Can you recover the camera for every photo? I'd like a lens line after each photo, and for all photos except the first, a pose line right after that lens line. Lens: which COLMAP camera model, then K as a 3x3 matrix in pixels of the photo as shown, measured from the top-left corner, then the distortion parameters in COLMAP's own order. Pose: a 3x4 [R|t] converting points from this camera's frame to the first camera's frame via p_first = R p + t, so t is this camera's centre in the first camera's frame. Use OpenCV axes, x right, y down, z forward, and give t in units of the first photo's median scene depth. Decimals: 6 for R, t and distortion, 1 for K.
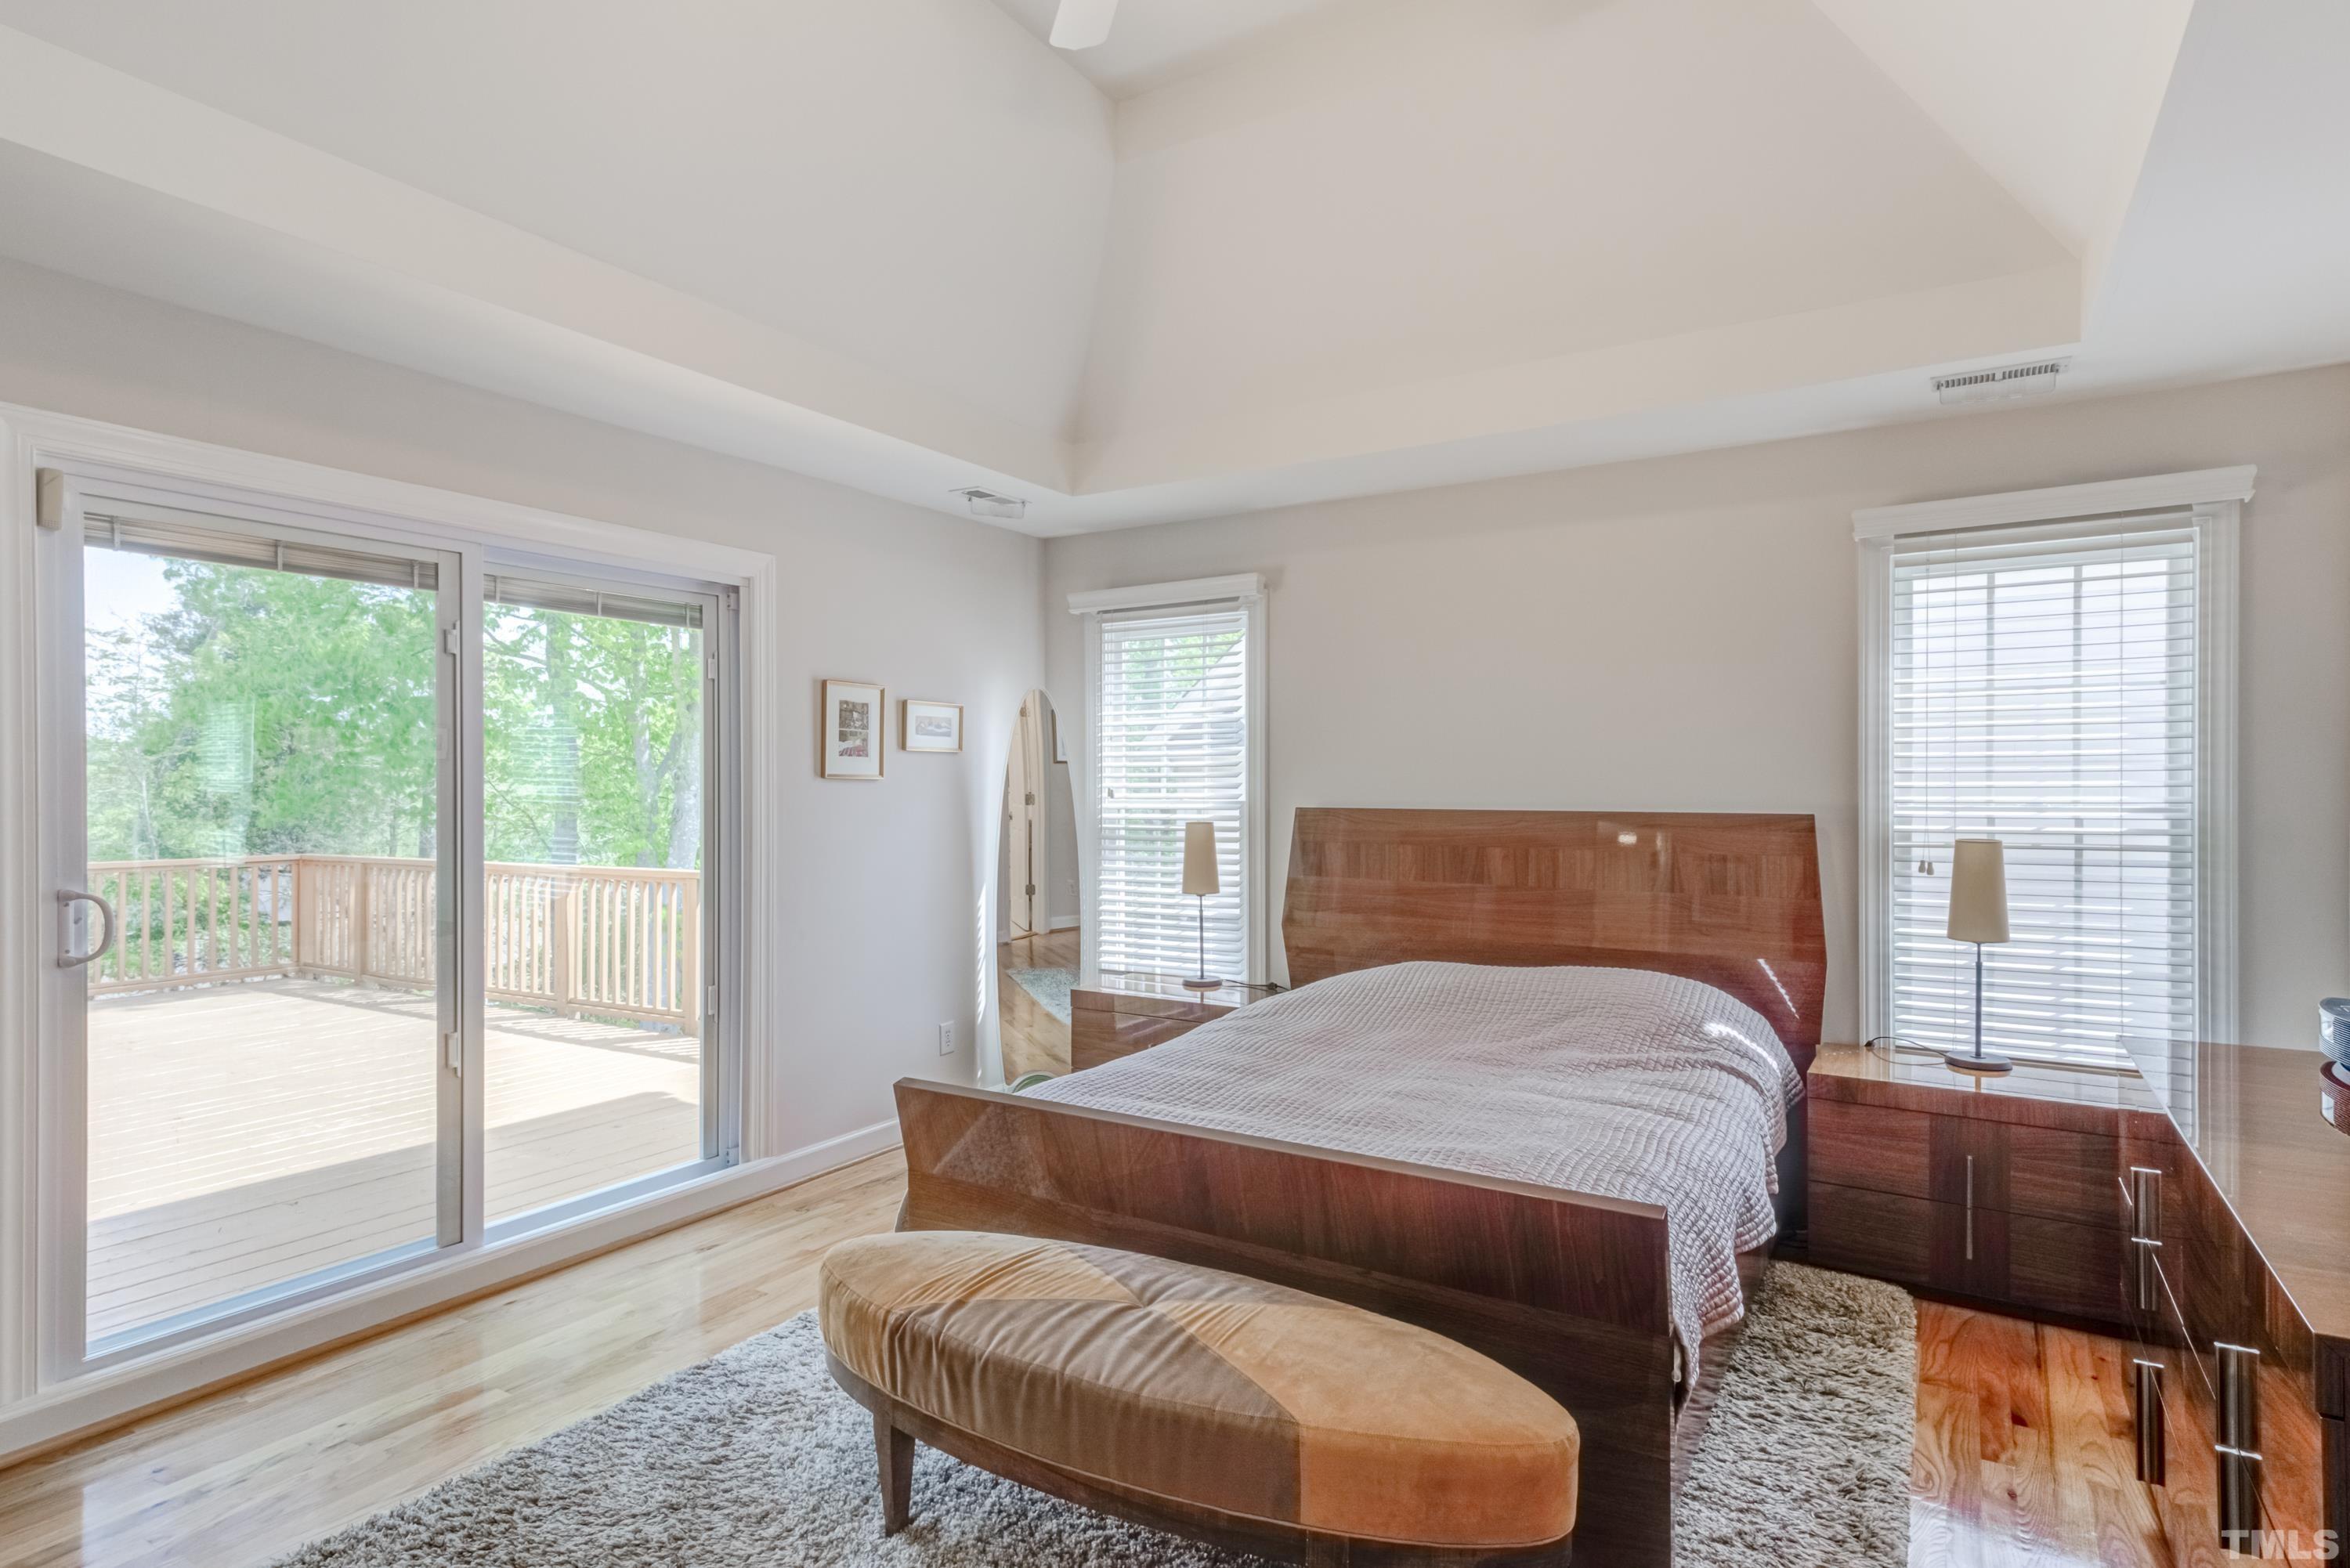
lens RADIAL K [[1220.4, 0, 1171.3], [0, 1220.4, 777.1], [0, 0, 1]] dist [0.030333, -0.009226]
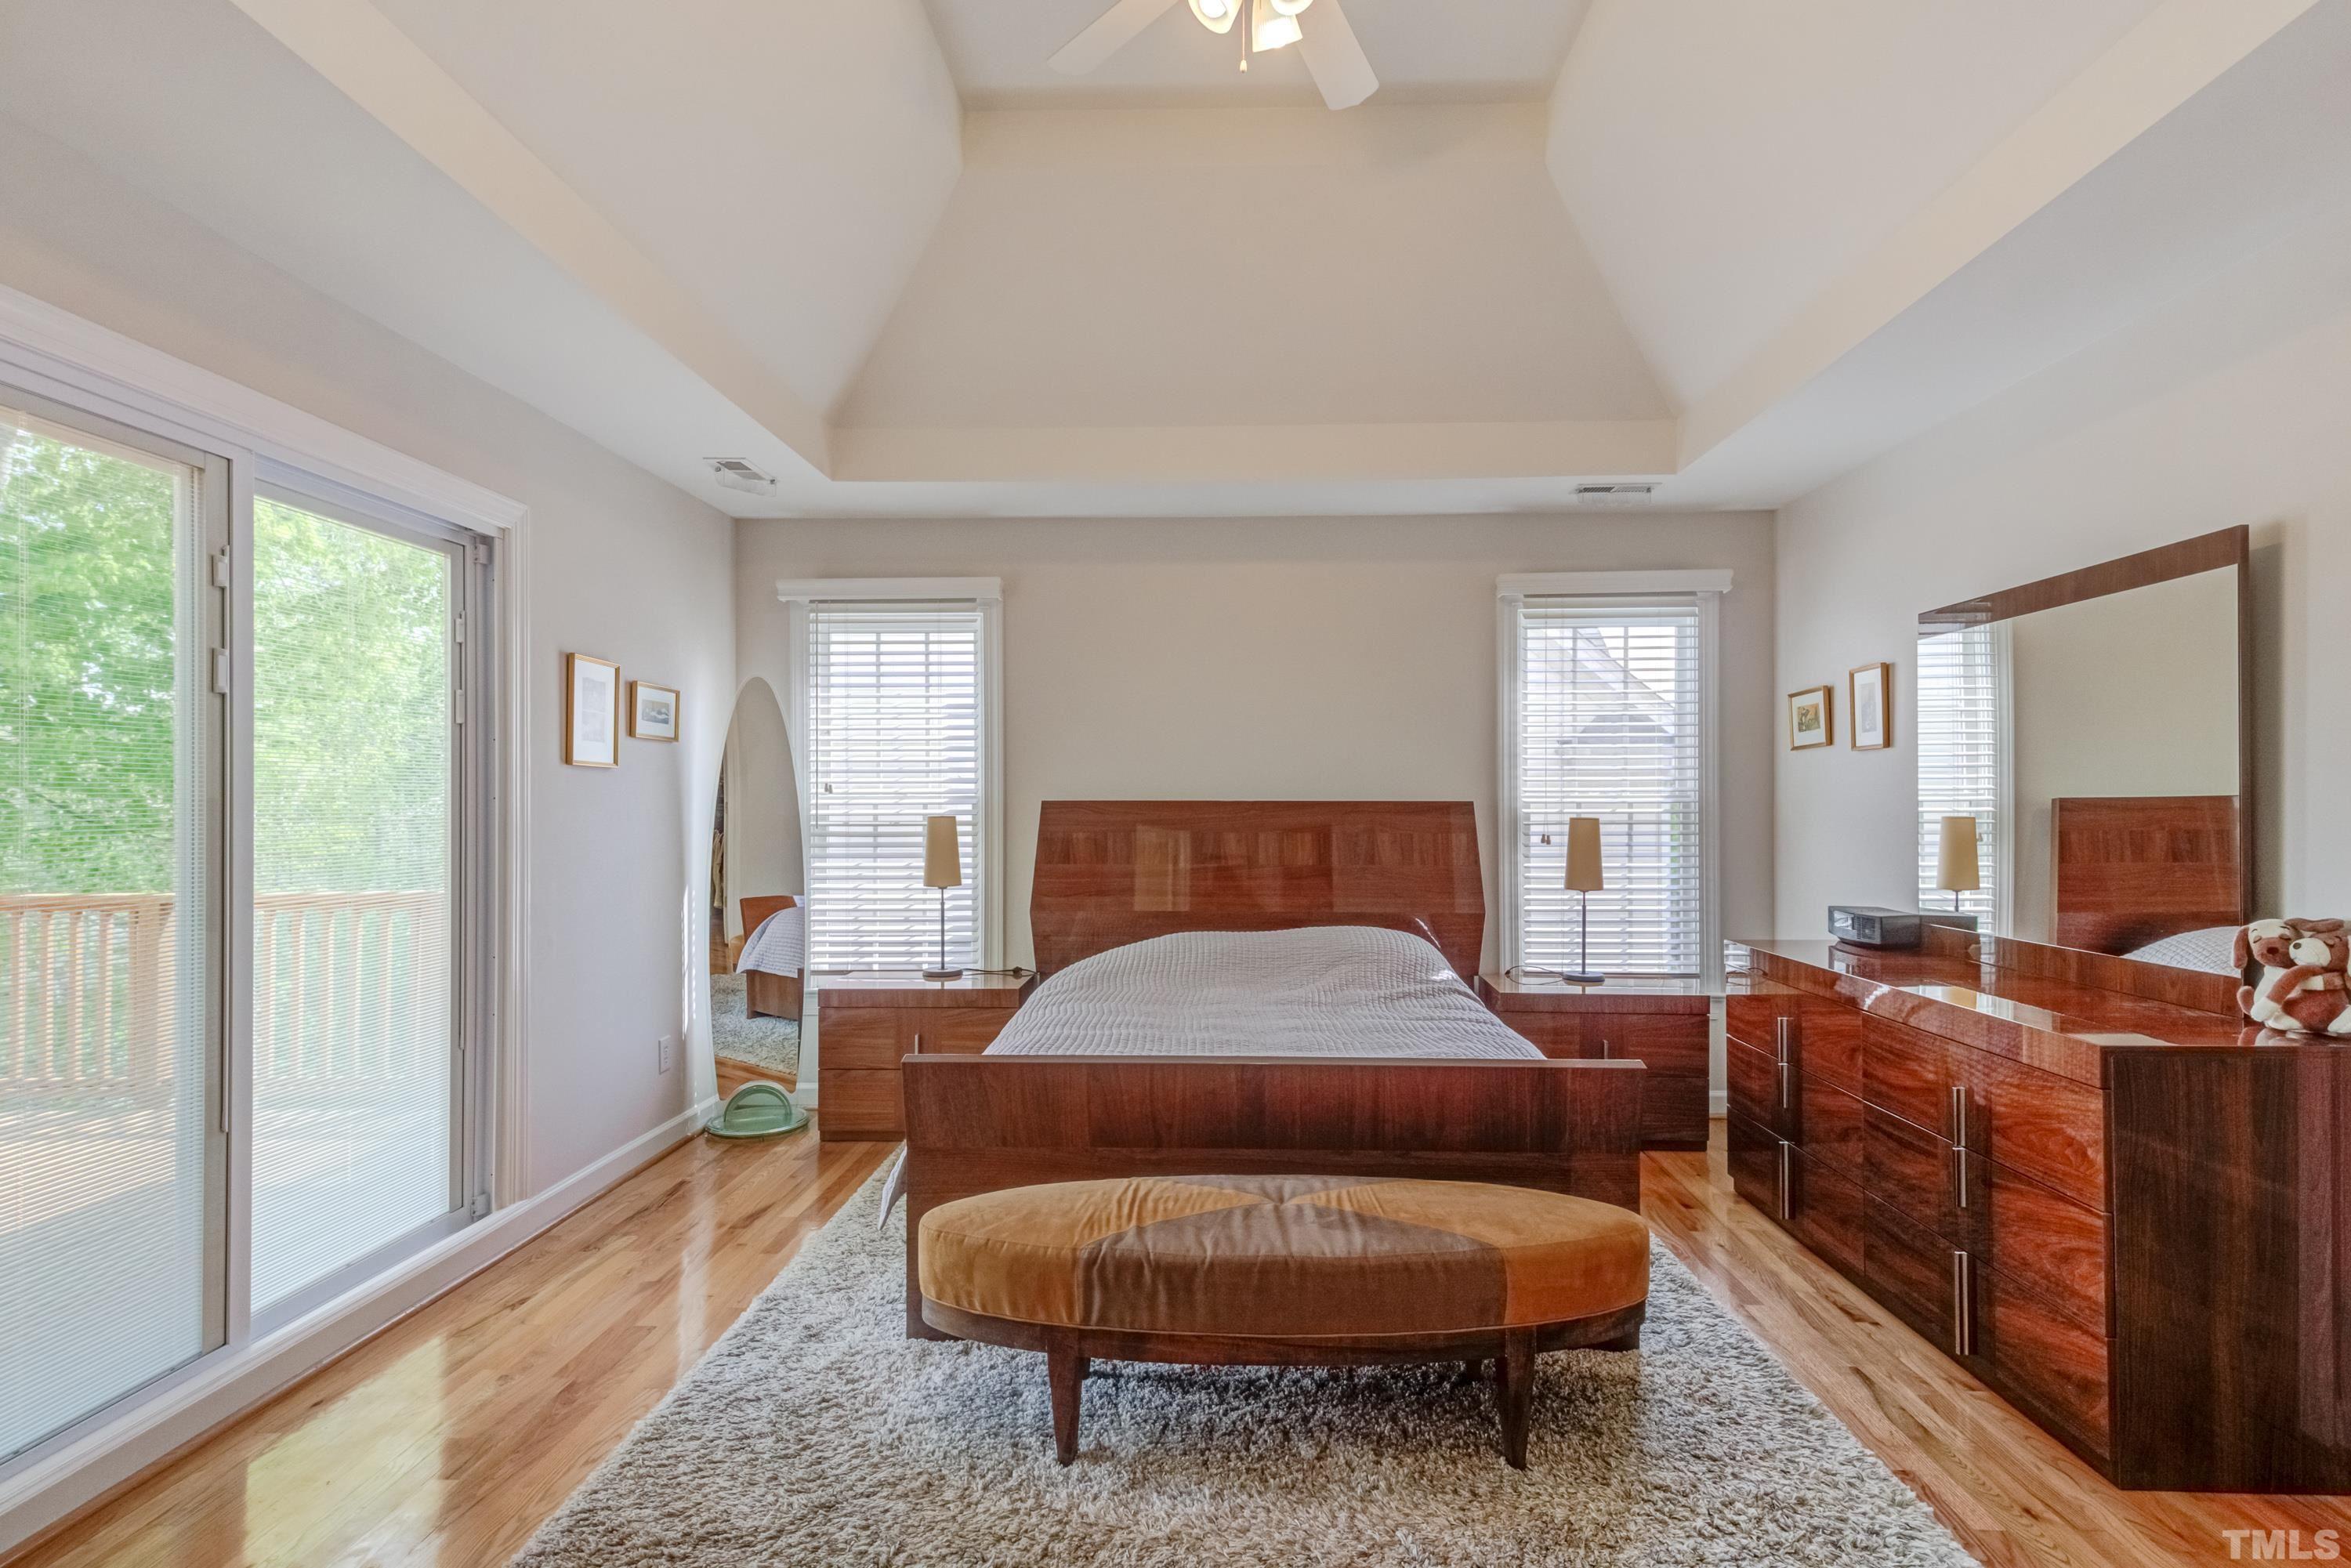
lens RADIAL K [[1221.0, 0, 1160.5], [0, 1221.0, 788.0], [0, 0, 1]] dist [0.030333, -0.009226]
pose [[0.871140, 0.007094, 0.490984, -0.413159], [-0.003290, 0.999958, -0.008610, 0.028430], [-0.491024, 0.005885, 0.871126, 0.026090]]
